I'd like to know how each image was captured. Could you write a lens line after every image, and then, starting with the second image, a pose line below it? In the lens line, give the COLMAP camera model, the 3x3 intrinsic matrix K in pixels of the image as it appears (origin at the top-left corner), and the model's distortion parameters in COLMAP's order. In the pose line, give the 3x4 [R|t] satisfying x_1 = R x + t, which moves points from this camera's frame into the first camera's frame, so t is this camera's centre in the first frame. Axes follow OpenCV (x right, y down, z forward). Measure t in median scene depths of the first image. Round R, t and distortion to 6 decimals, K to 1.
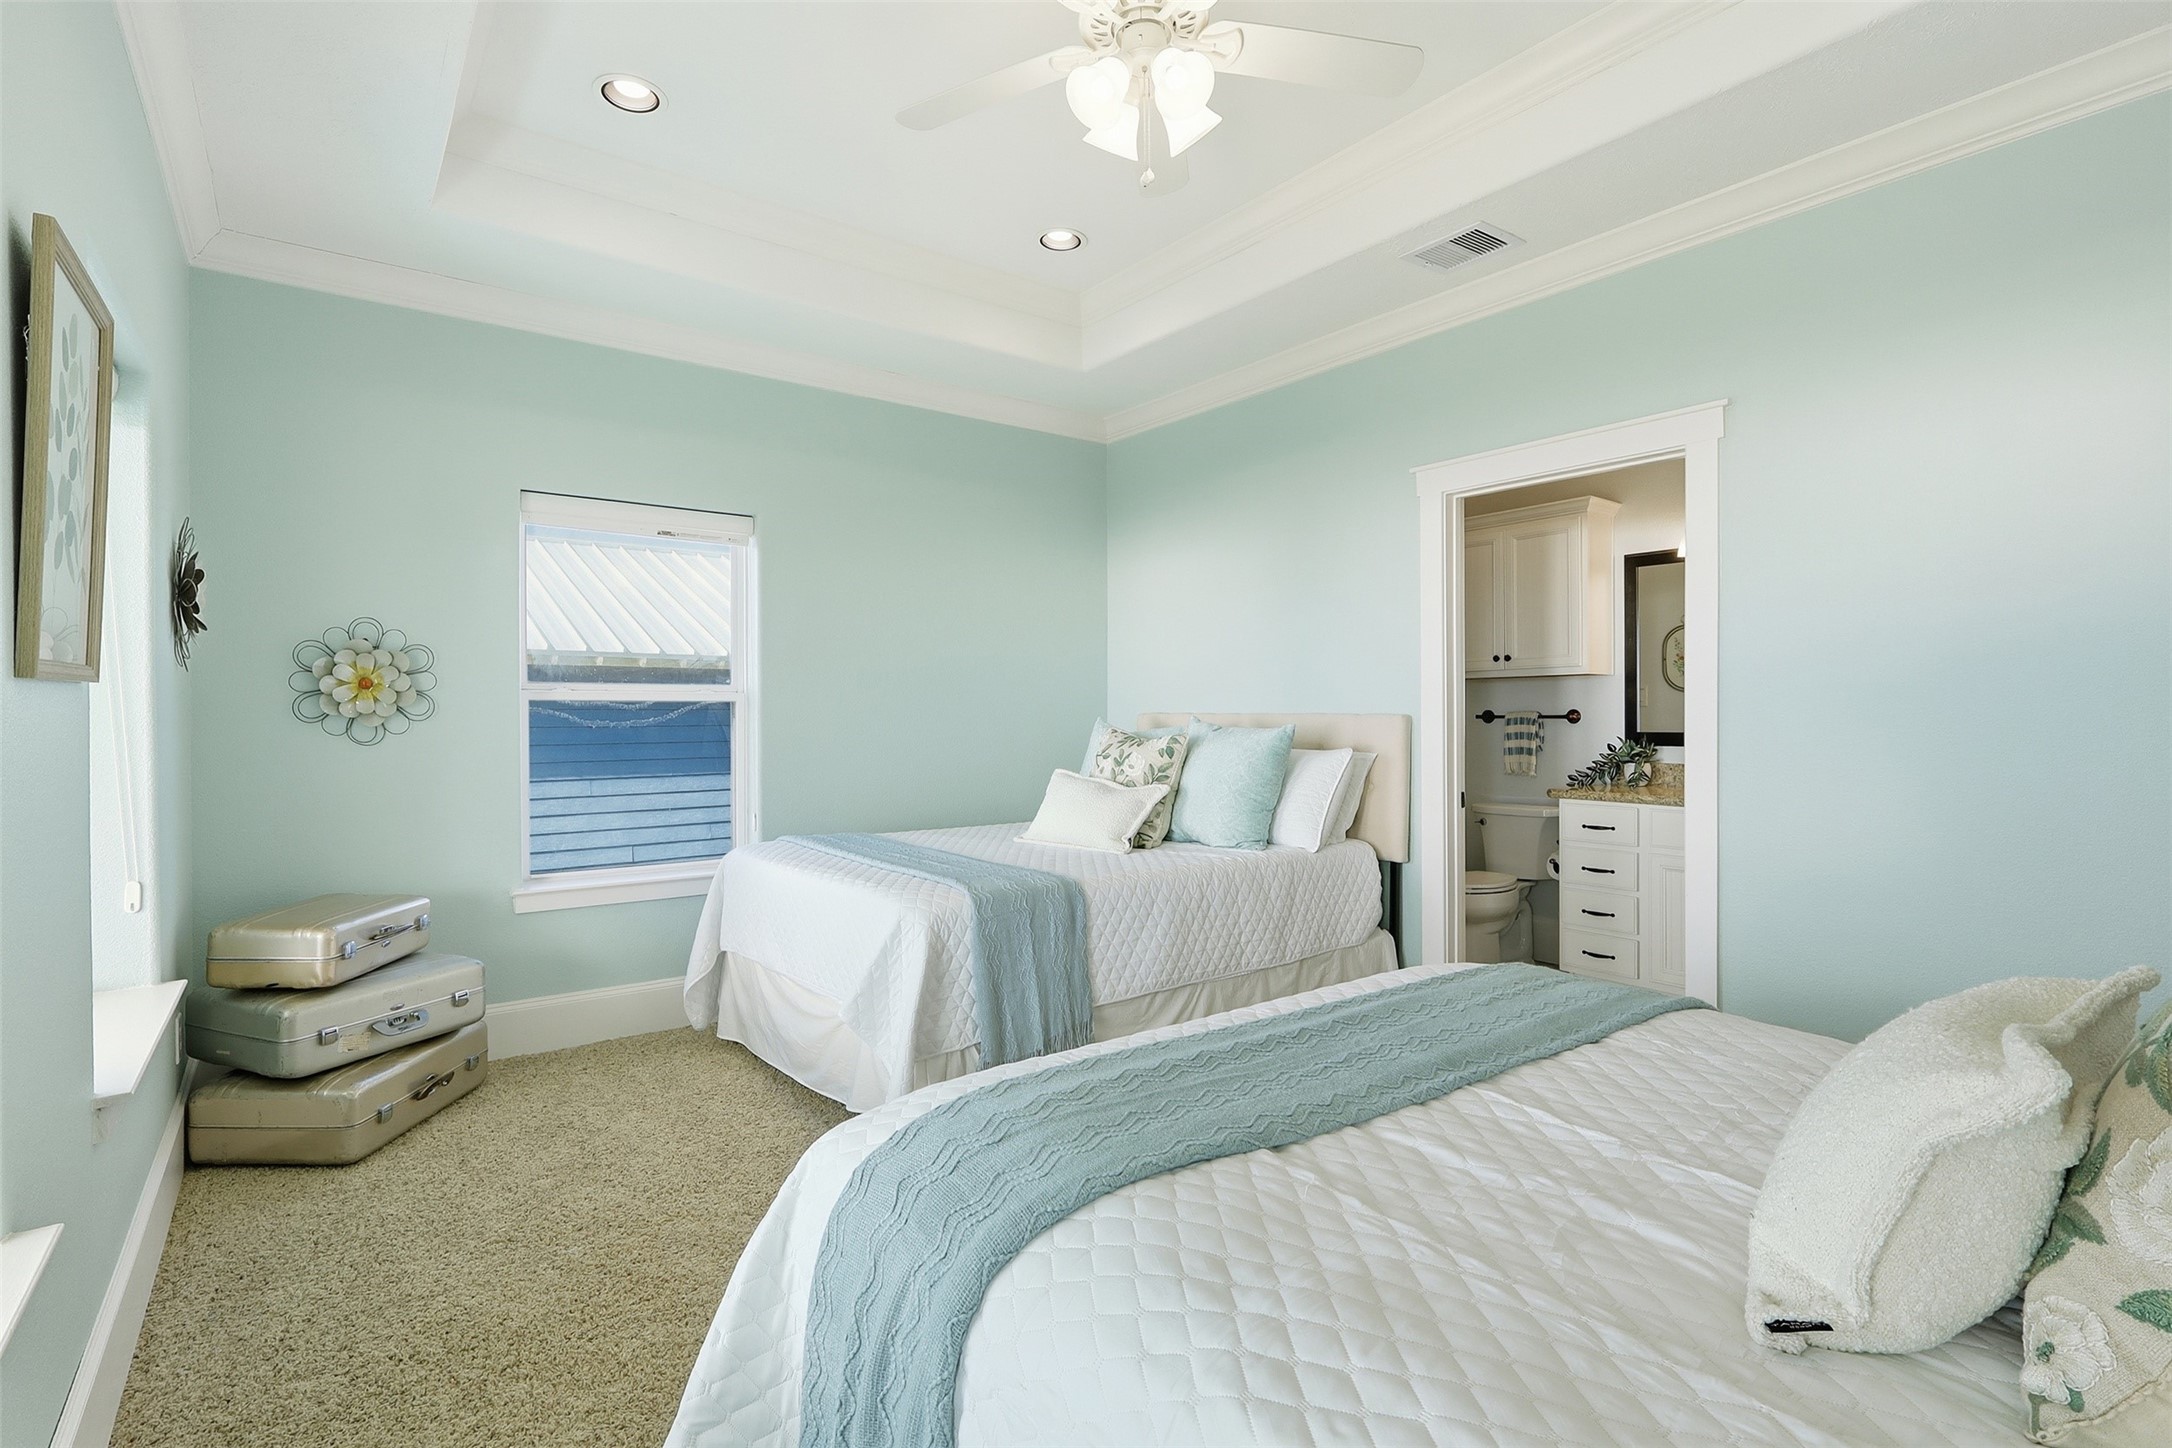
lens RADIAL K [[1043.5, 0, 1073.5], [0, 1043.5, 706.3], [0, 0, 1]] dist [-0.010534, -0.000947]
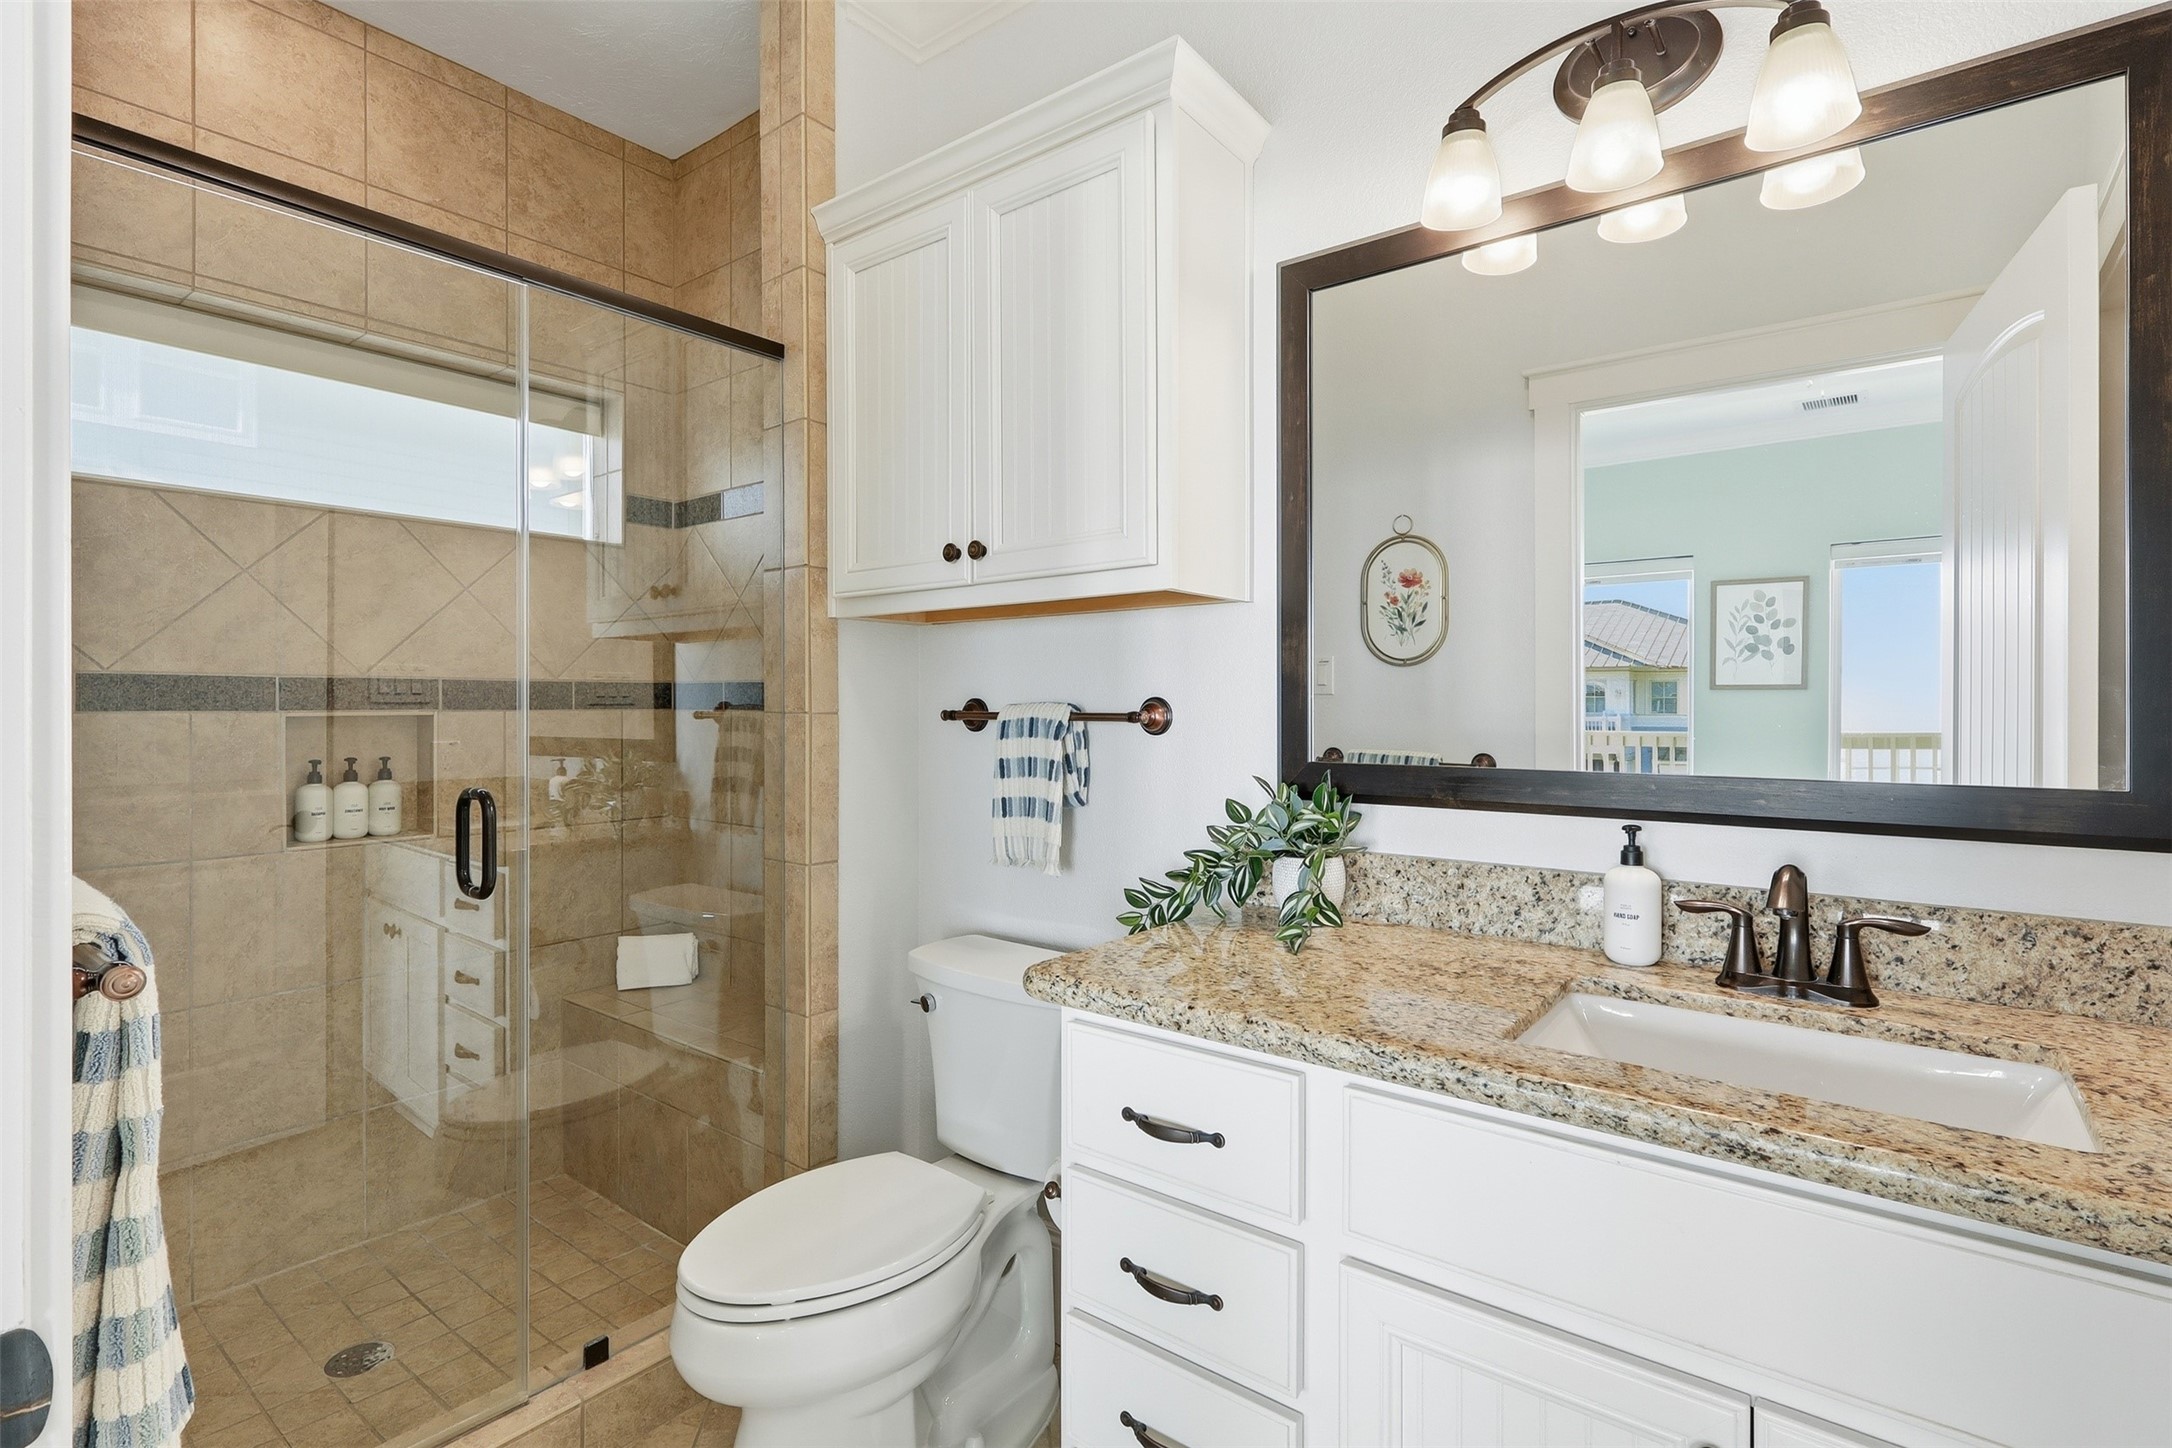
lens RADIAL K [[1043.5, 0, 1073.1], [0, 1043.5, 710.1], [0, 0, 1]] dist [-0.010534, -0.000947]
pose [[0.966166, 0.001540, 0.257918, 0.374915], [-0.004035, 0.999950, 0.009143, 0.004610], [-0.257891, -0.009874, 0.966124, 0.681905]]
